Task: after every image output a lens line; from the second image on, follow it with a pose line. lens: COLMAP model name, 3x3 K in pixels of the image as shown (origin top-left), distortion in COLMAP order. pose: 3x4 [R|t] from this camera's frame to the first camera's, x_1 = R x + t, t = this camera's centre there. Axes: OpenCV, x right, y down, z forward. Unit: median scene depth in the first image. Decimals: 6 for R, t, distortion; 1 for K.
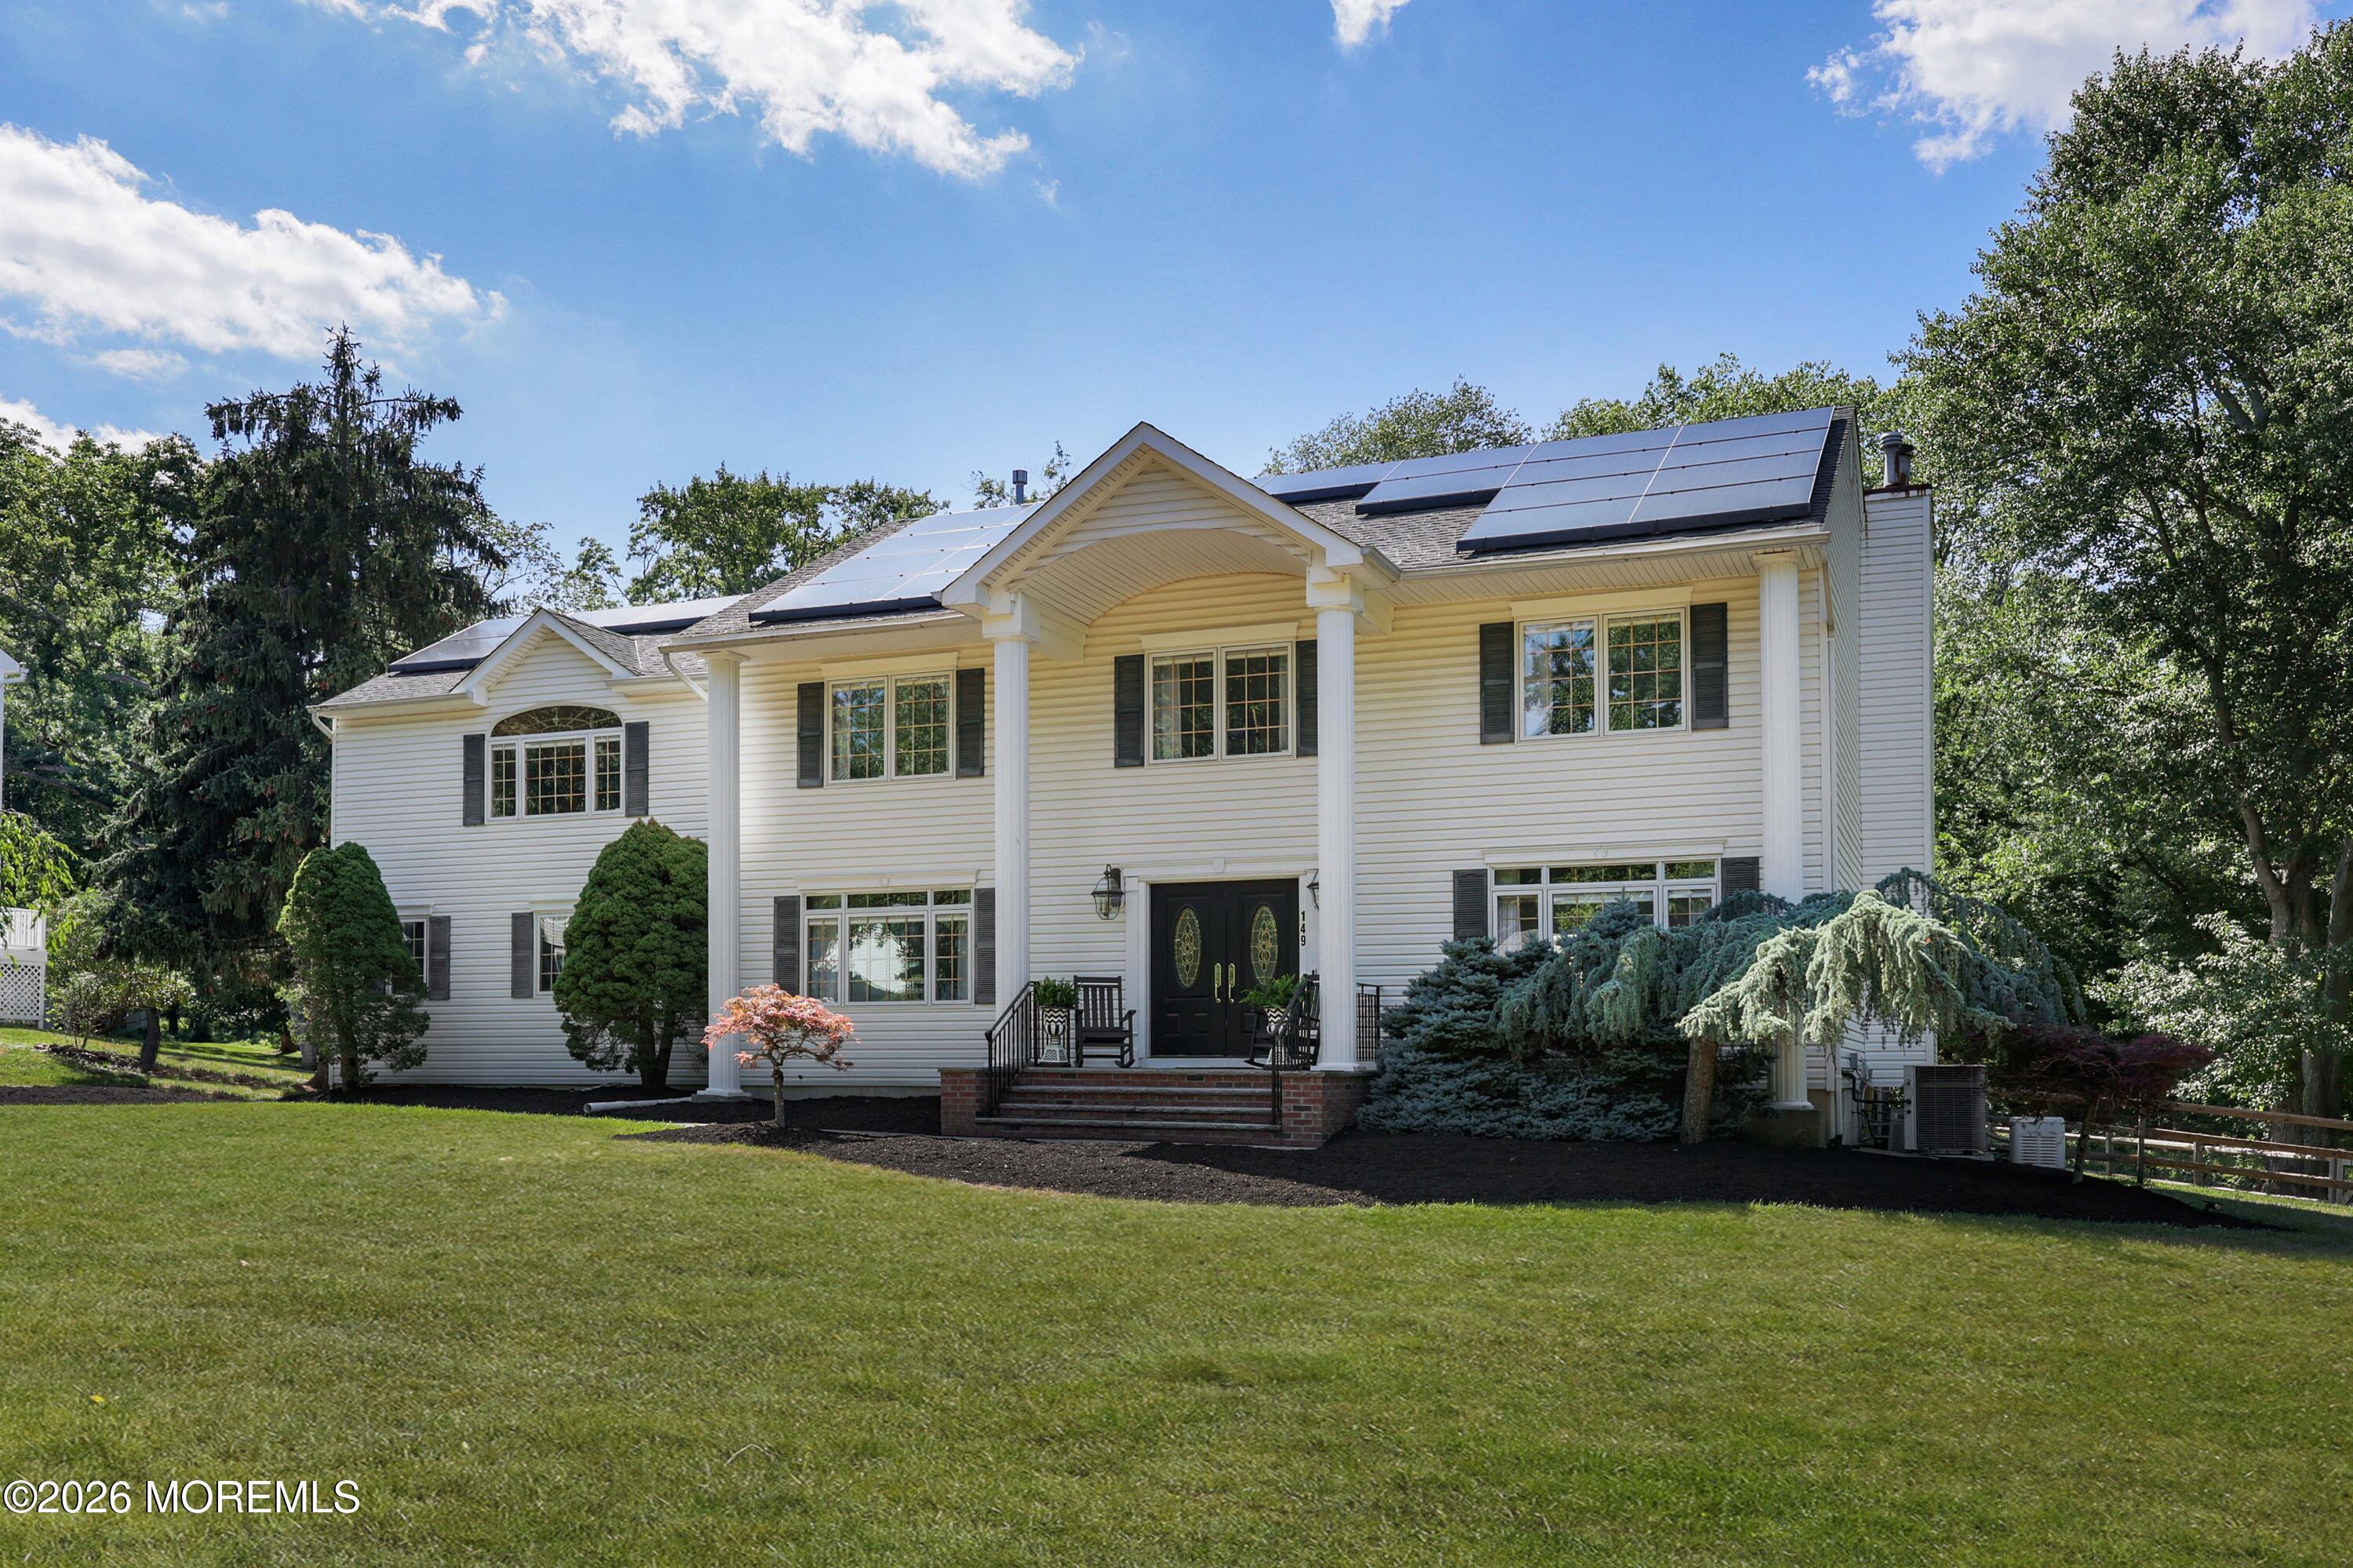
lens RADIAL K [[2568.2, 0, 1176.5], [0, 2568.2, 784.0], [0, 0, 1]] dist [-0.000395, -0.006836]
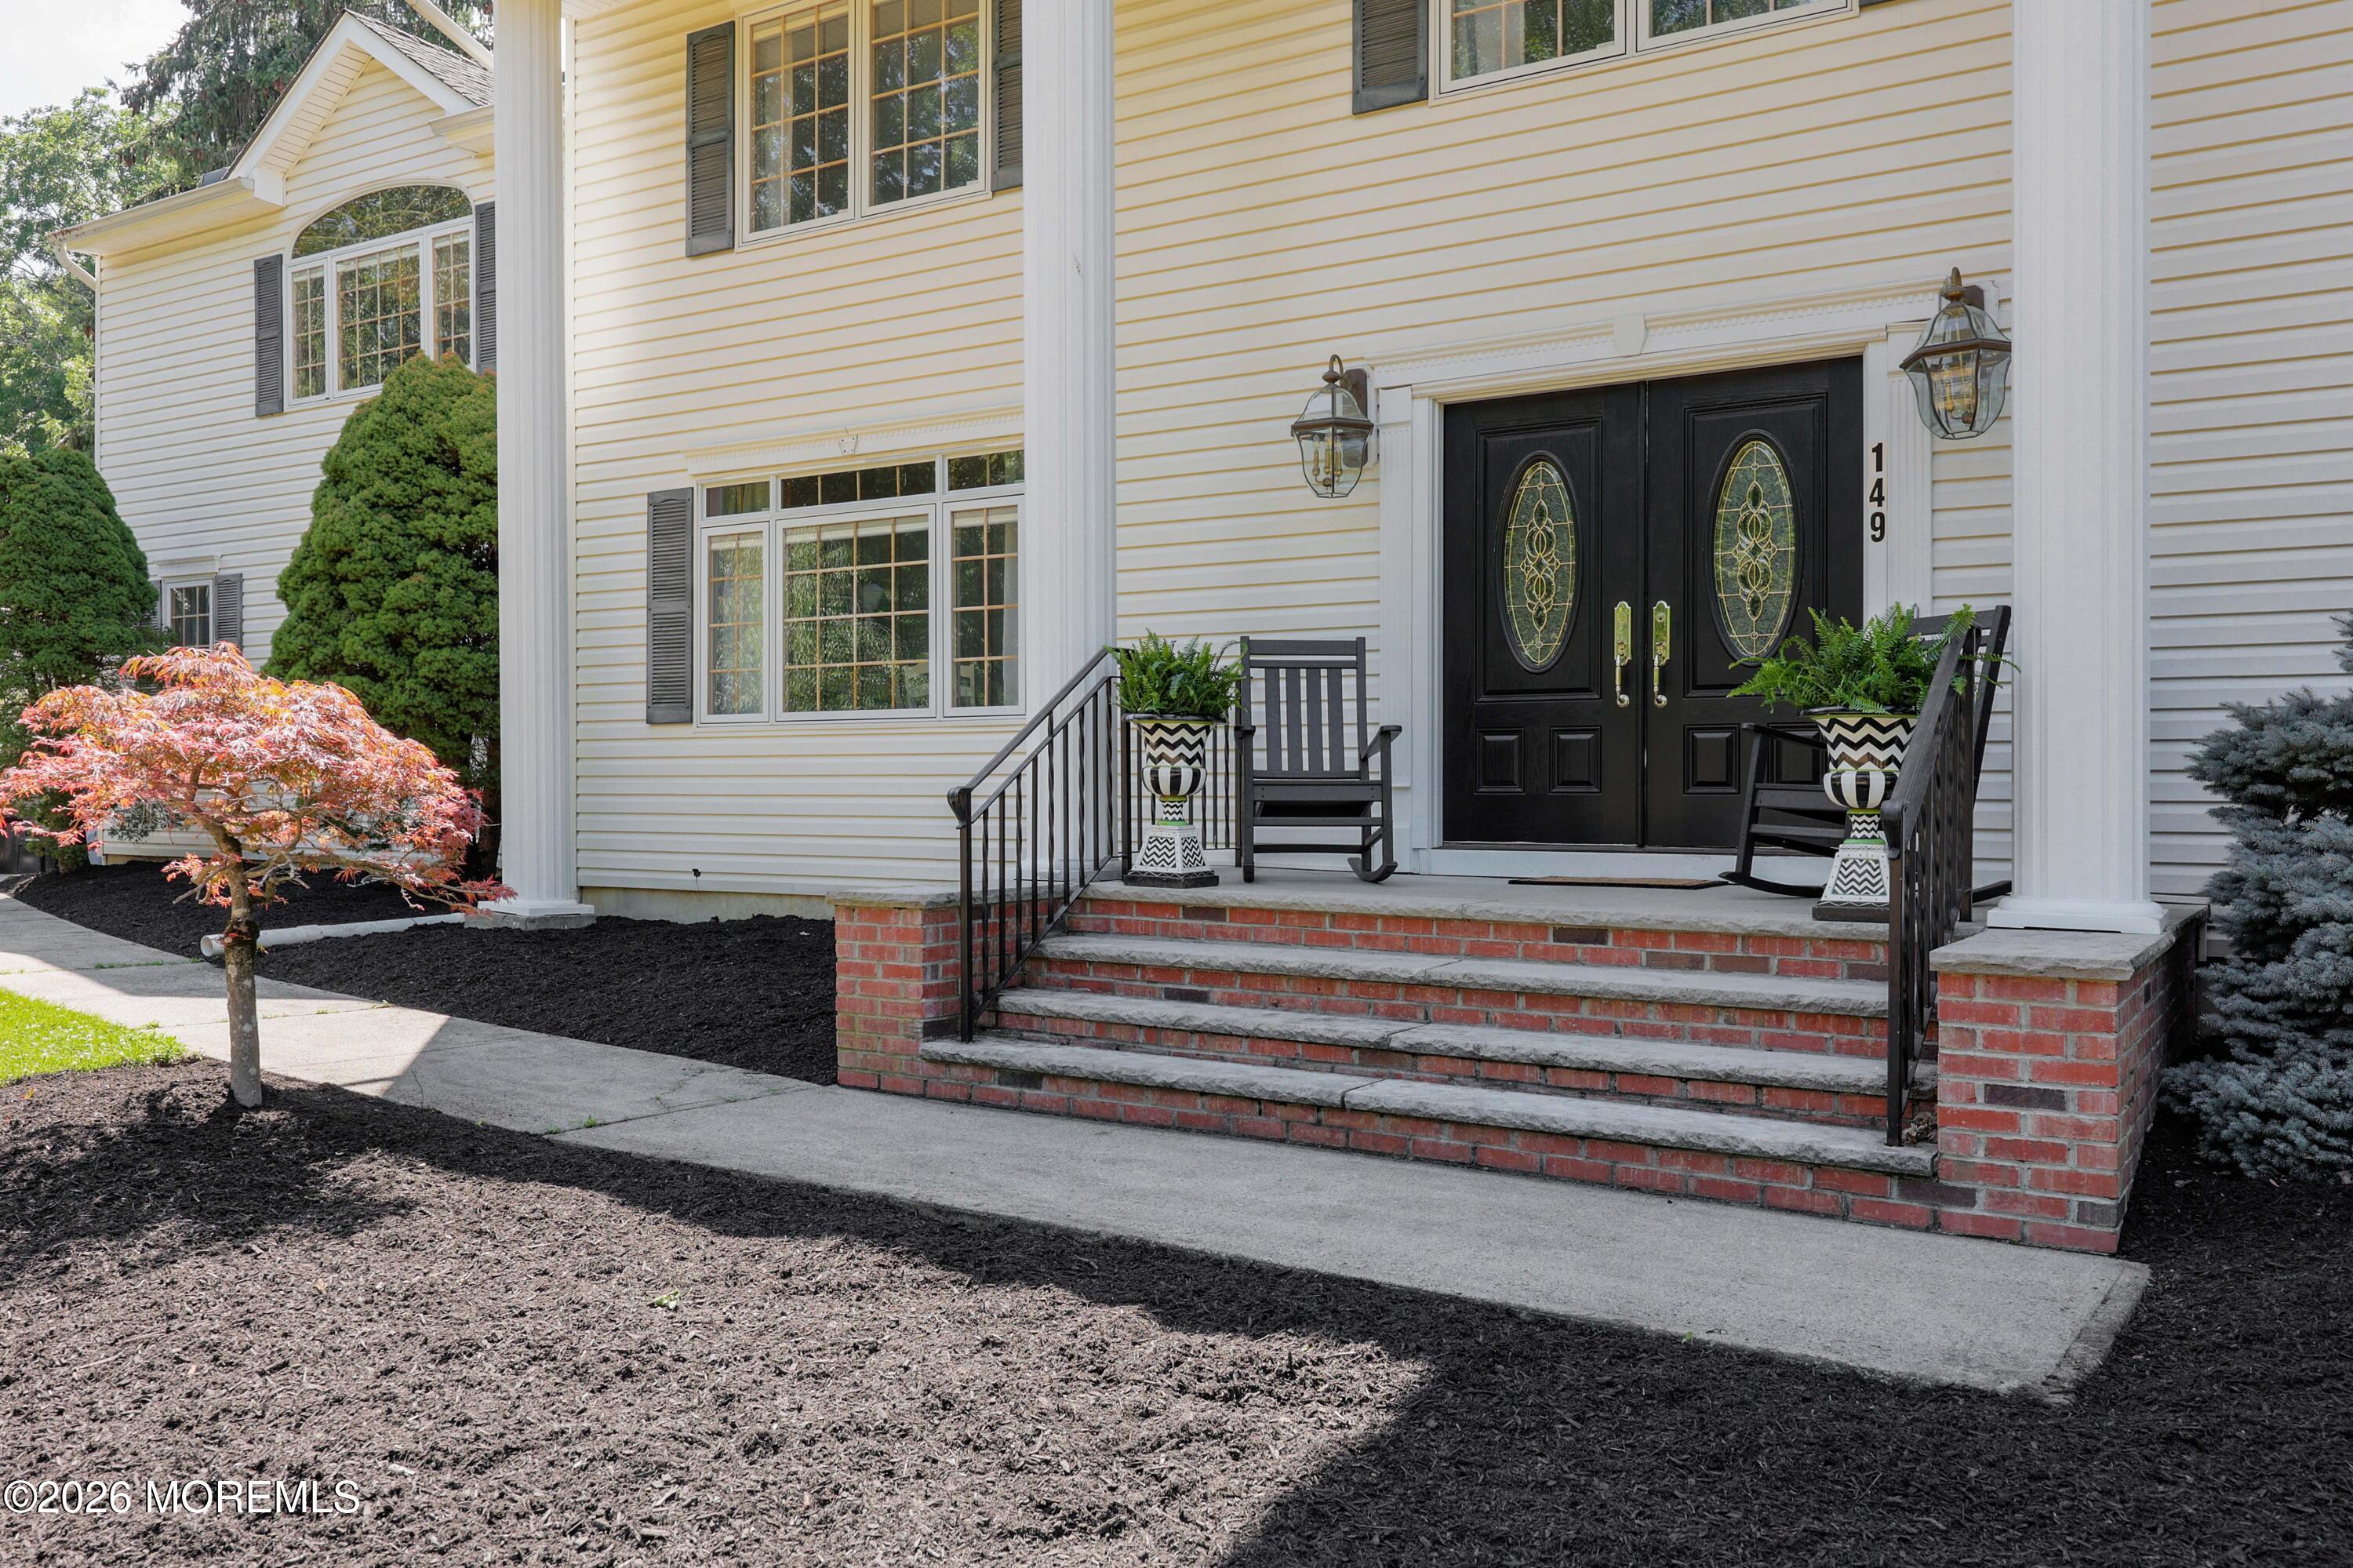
lens RADIAL K [[2568.6, 0, 1176.5], [0, 2568.6, 784.0], [0, 0, 1]] dist [-0.000395, -0.006836]
pose [[0.992955, 0.000921, -0.118484, -0.003987], [0.011529, 0.994474, 0.104345, 0.051770], [0.117926, -0.104976, 0.987458, 0.569066]]
